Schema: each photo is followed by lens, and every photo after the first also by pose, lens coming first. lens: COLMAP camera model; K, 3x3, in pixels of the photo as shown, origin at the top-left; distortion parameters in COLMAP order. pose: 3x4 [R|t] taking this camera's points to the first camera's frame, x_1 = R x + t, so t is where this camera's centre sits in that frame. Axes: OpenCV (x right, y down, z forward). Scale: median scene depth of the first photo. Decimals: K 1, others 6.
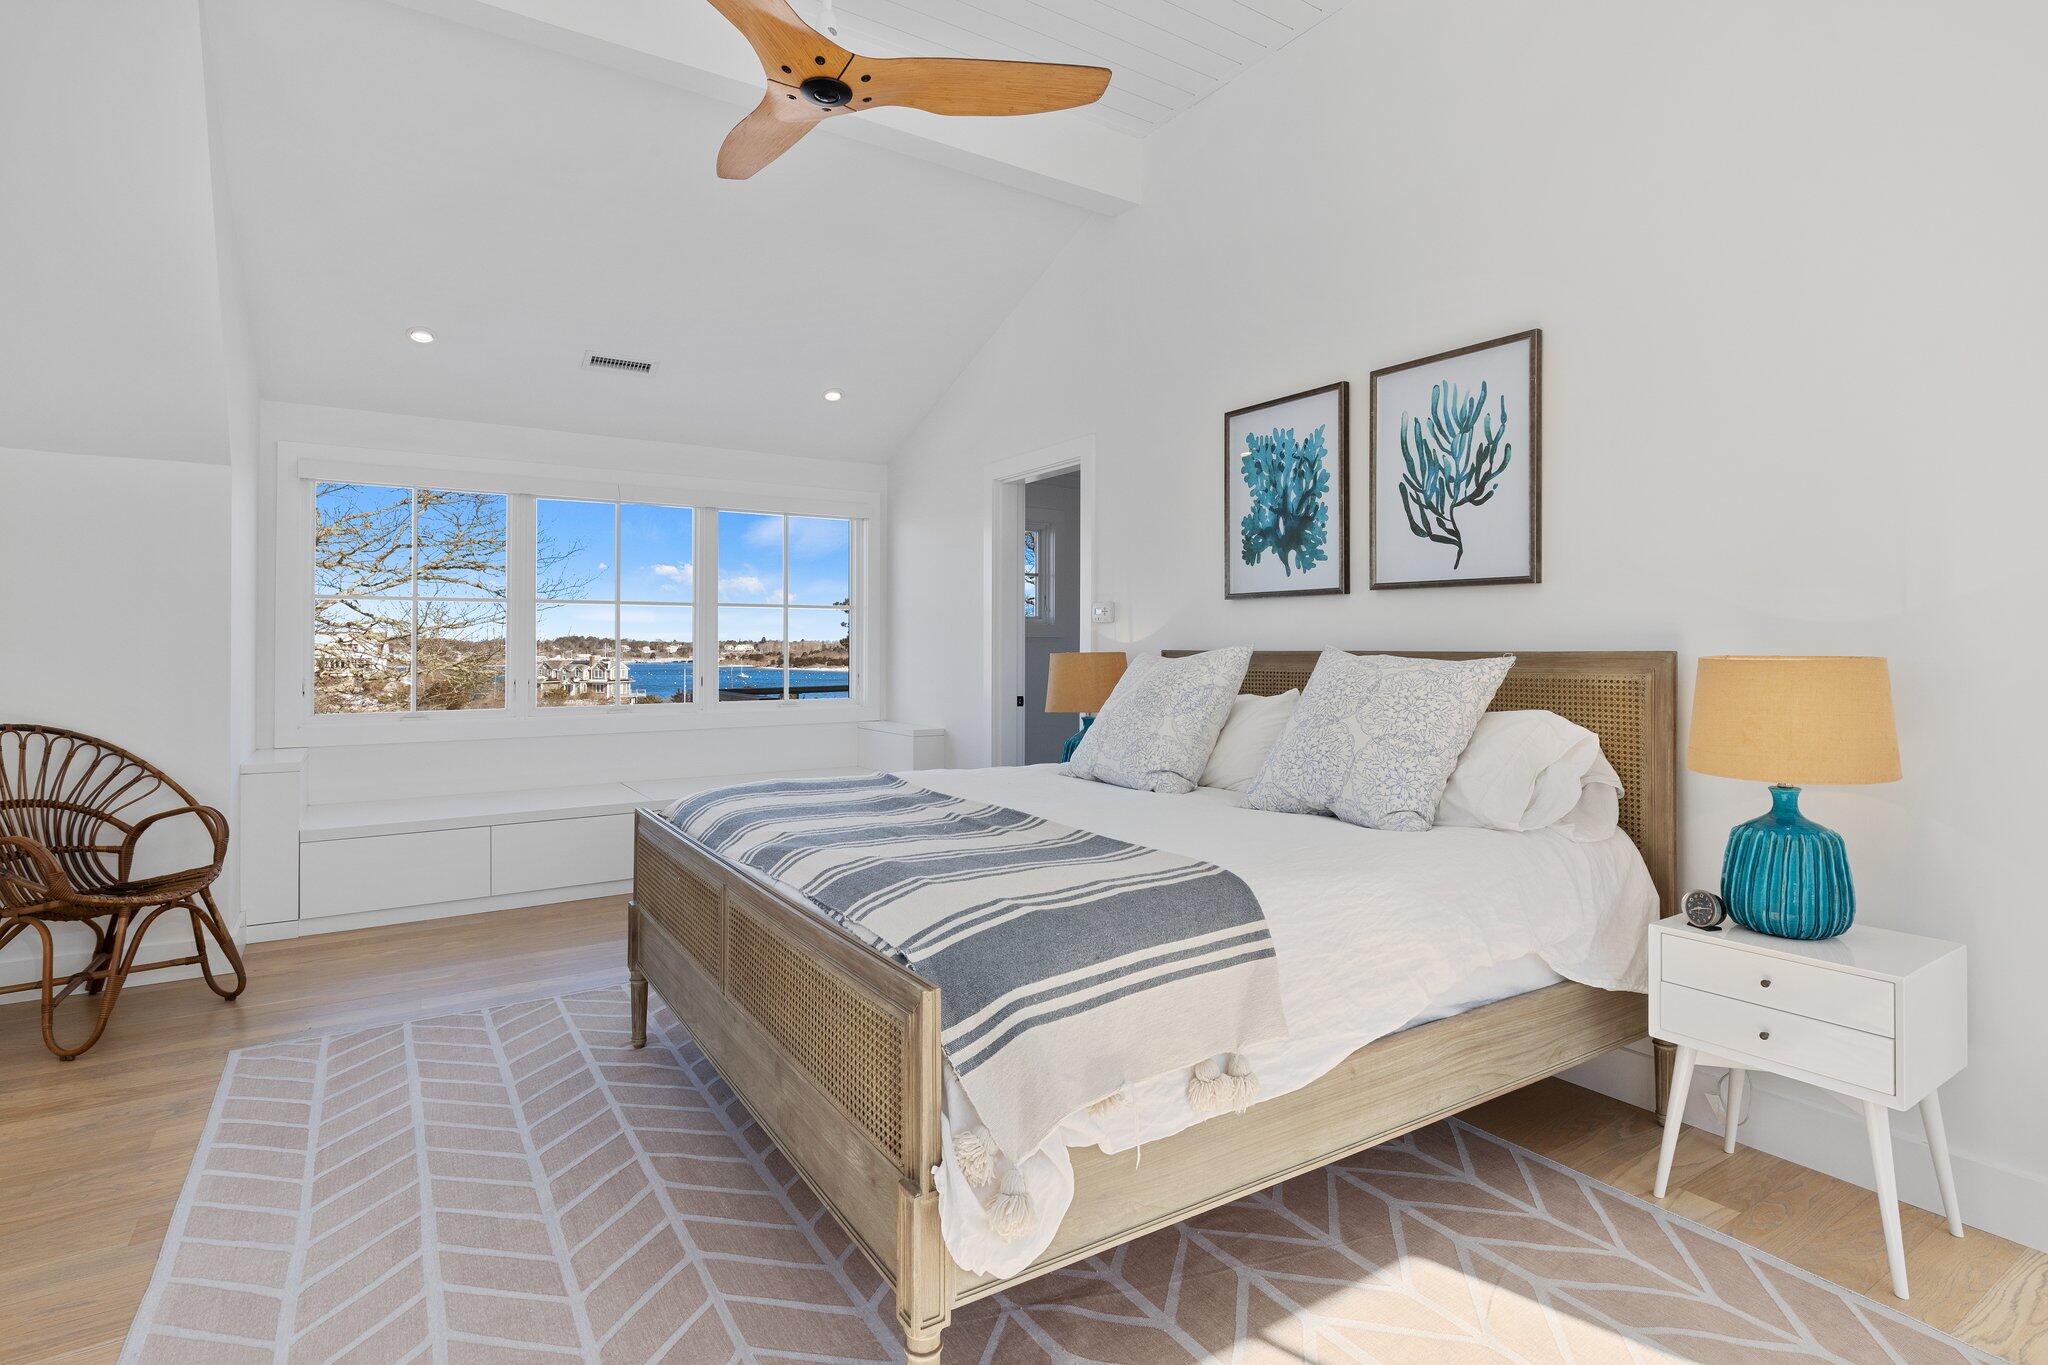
lens RADIAL K [[1031.2, 0, 1024.0], [0, 1031.2, 682.5], [0, 0, 1]] dist [0.000474, -0.000011]
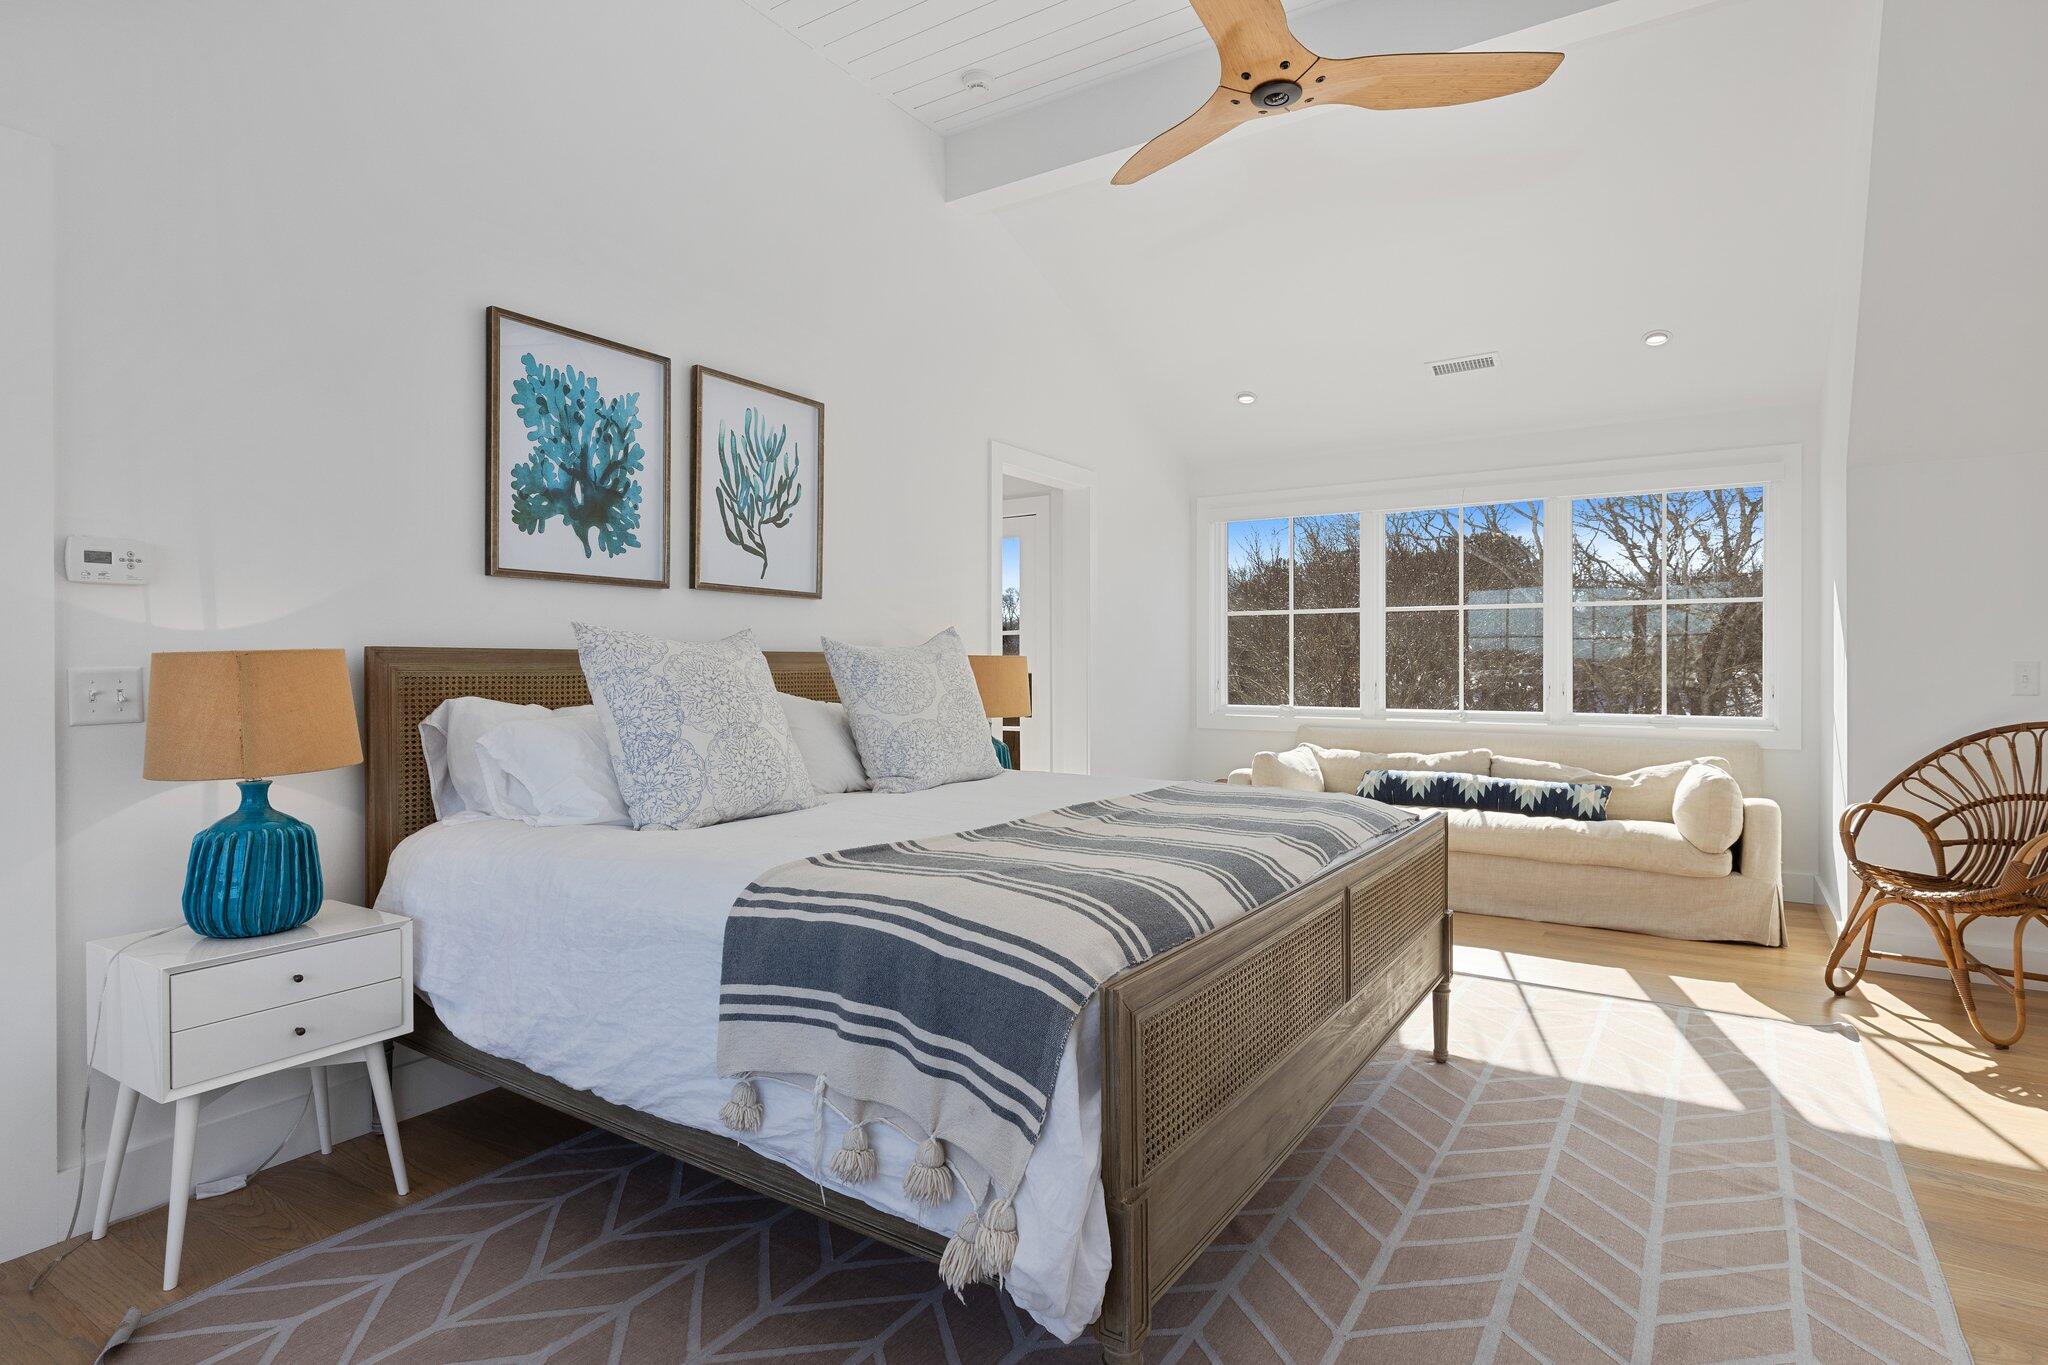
lens RADIAL K [[1067.8, 0, 1024.0], [0, 1067.8, 682.5], [0, 0, 1]] dist [0.000918, 0.000072]
pose [[-0.422777, -0.022692, 0.905950, -0.643602], [0.025290, 0.999002, 0.036824, -0.027341], [-0.905881, 0.038480, -0.421781, 1.040279]]
